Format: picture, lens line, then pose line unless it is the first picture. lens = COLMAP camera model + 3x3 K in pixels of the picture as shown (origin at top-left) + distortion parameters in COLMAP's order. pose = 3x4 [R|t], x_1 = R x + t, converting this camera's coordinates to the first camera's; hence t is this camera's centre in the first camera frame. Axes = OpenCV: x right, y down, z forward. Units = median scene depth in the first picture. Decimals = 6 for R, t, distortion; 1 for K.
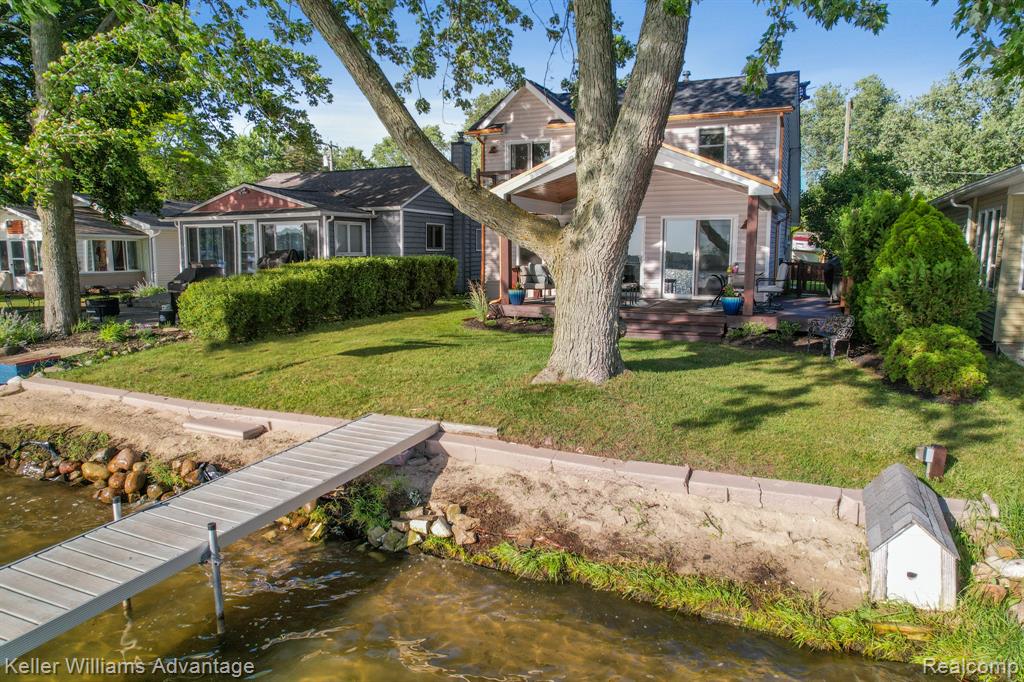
lens RADIAL K [[659.9, 0, 512.0], [0, 659.9, 341.0], [0, 0, 1]] dist [-0.073746, 0.062740]
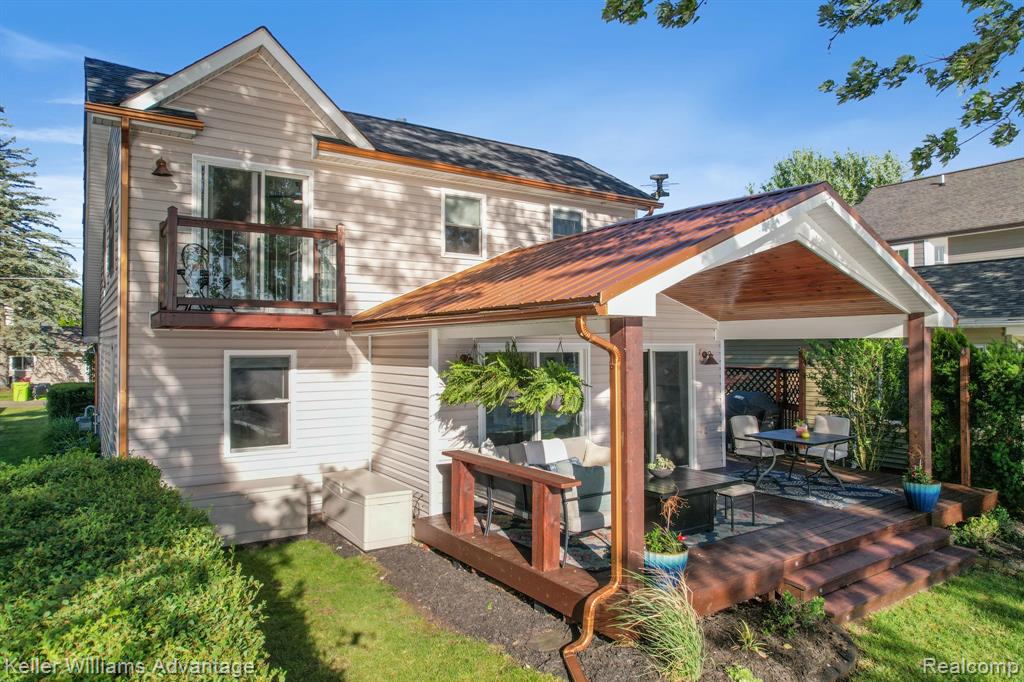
lens RADIAL K [[659.9, 0, 512.0], [0, 659.9, 341.0], [0, 0, 1]] dist [-0.073746, 0.062740]
pose [[0.509651, 0.006875, 0.860354, -0.284037], [0.123280, 0.989066, -0.080931, -0.138445], [-0.851503, 0.147311, 0.503231, 0.687791]]
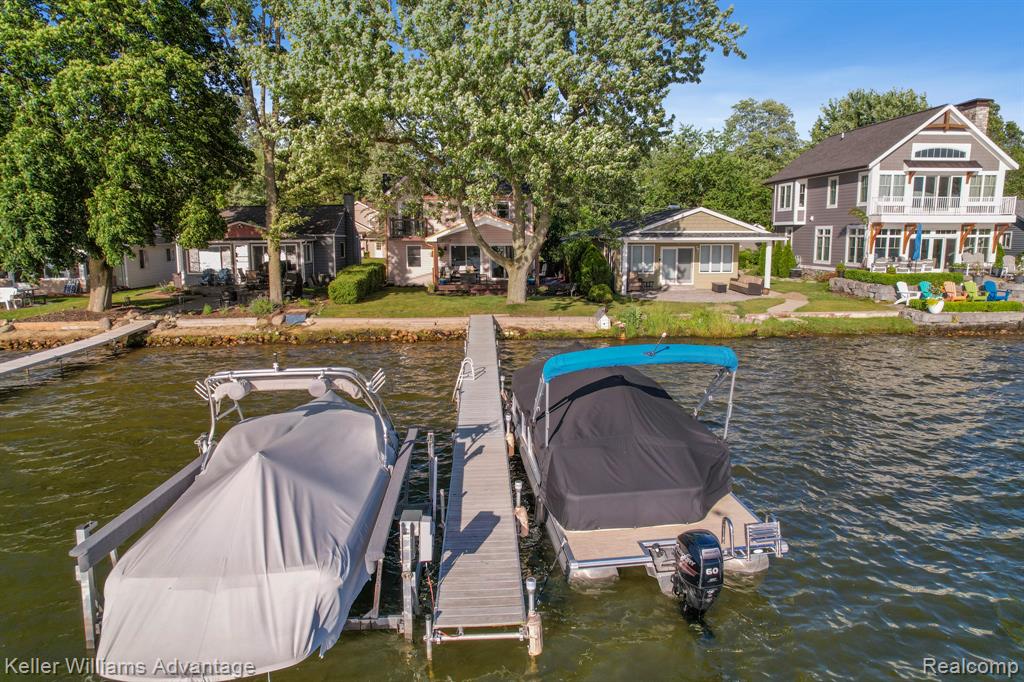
lens RADIAL K [[659.9, 0, 512.0], [0, 659.9, 341.0], [0, 0, 1]] dist [-0.073746, 0.062740]
pose [[0.884604, -0.078757, 0.459644, -0.686096], [0.067573, 0.996881, 0.040762, 0.050176], [-0.461421, -0.004999, 0.887167, -0.936309]]
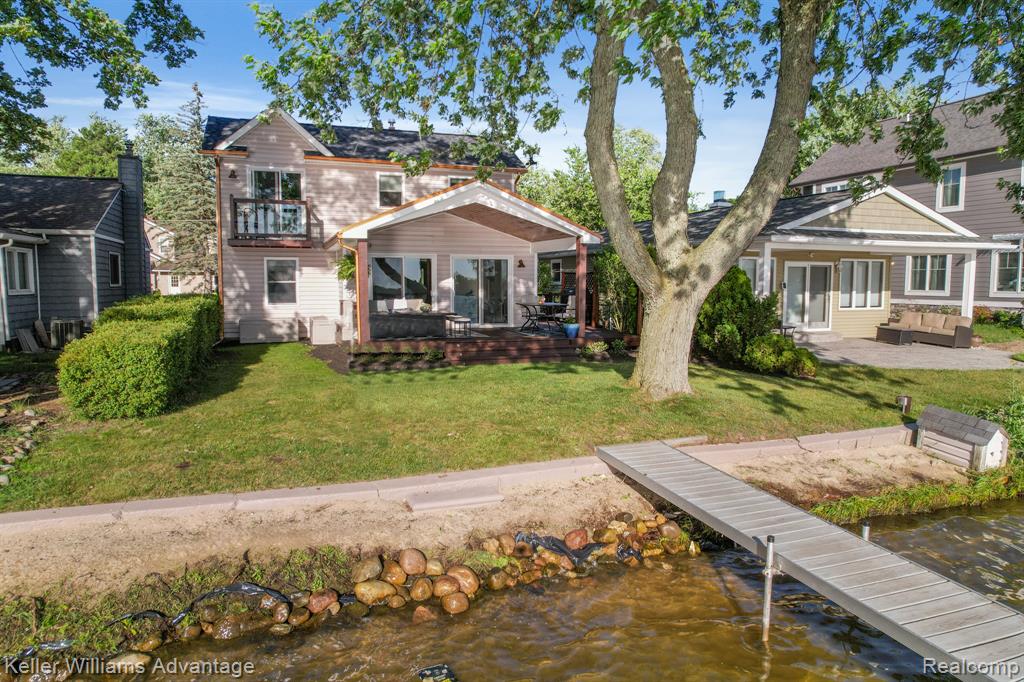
lens RADIAL K [[659.9, 0, 512.0], [0, 659.9, 341.0], [0, 0, 1]] dist [-0.073746, 0.062740]
pose [[0.710127, -0.064086, 0.701151, -0.430280], [0.093940, 0.995569, -0.004146, -0.027699], [-0.697778, 0.068810, 0.713001, 0.127699]]
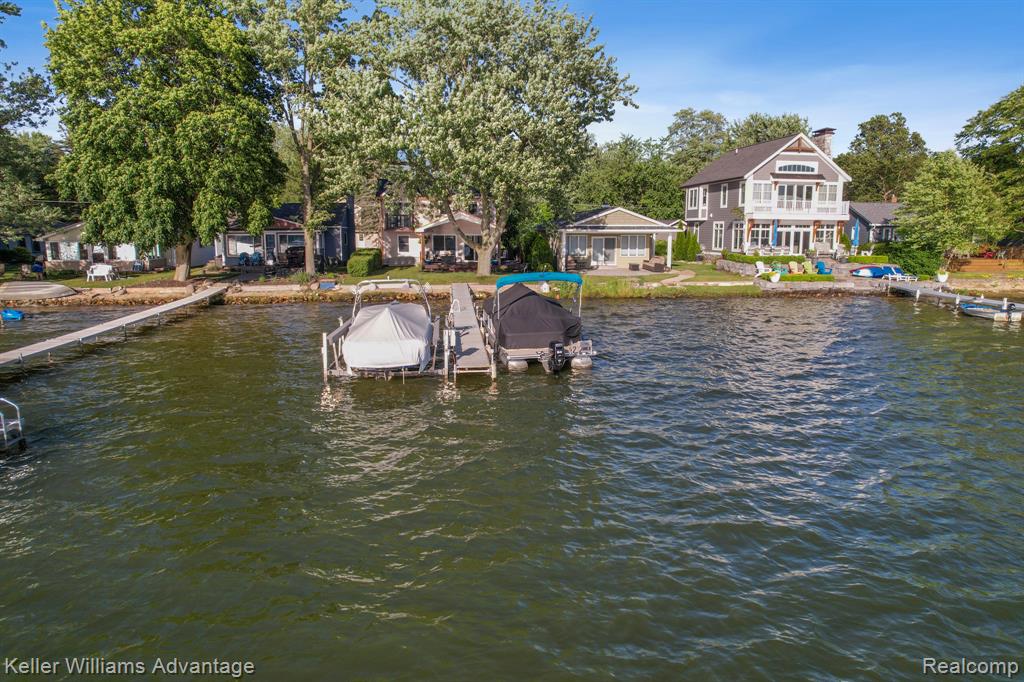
lens RADIAL K [[657.1, 0, 500.3], [0, 657.1, 336.3], [0, 0, 1]] dist [-0.053836, -0.001252]
pose [[0.867649, -0.081110, 0.490516, -0.985310], [0.067487, 0.996685, 0.045434, 0.128739], [-0.492575, -0.006318, 0.870247, -1.472060]]
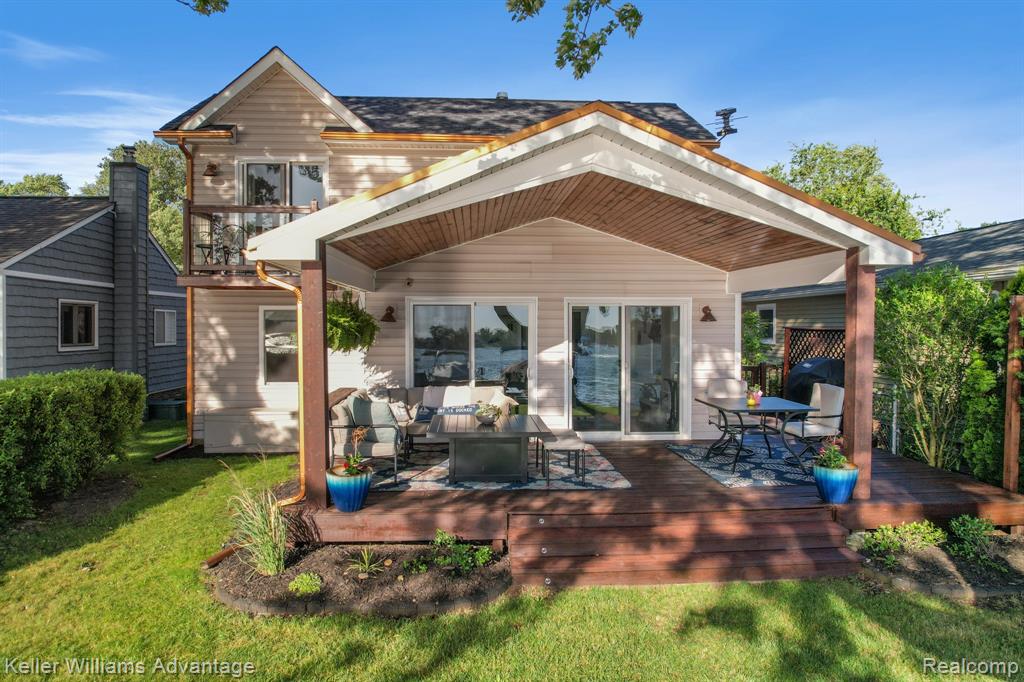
lens RADIAL K [[659.9, 0, 512.0], [0, 659.9, 341.0], [0, 0, 1]] dist [-0.073746, 0.062740]
pose [[0.876808, -0.013333, 0.480657, -0.077087], [0.066837, 0.993291, -0.094370, -0.090658], [-0.476174, 0.114870, 0.871816, 0.466443]]
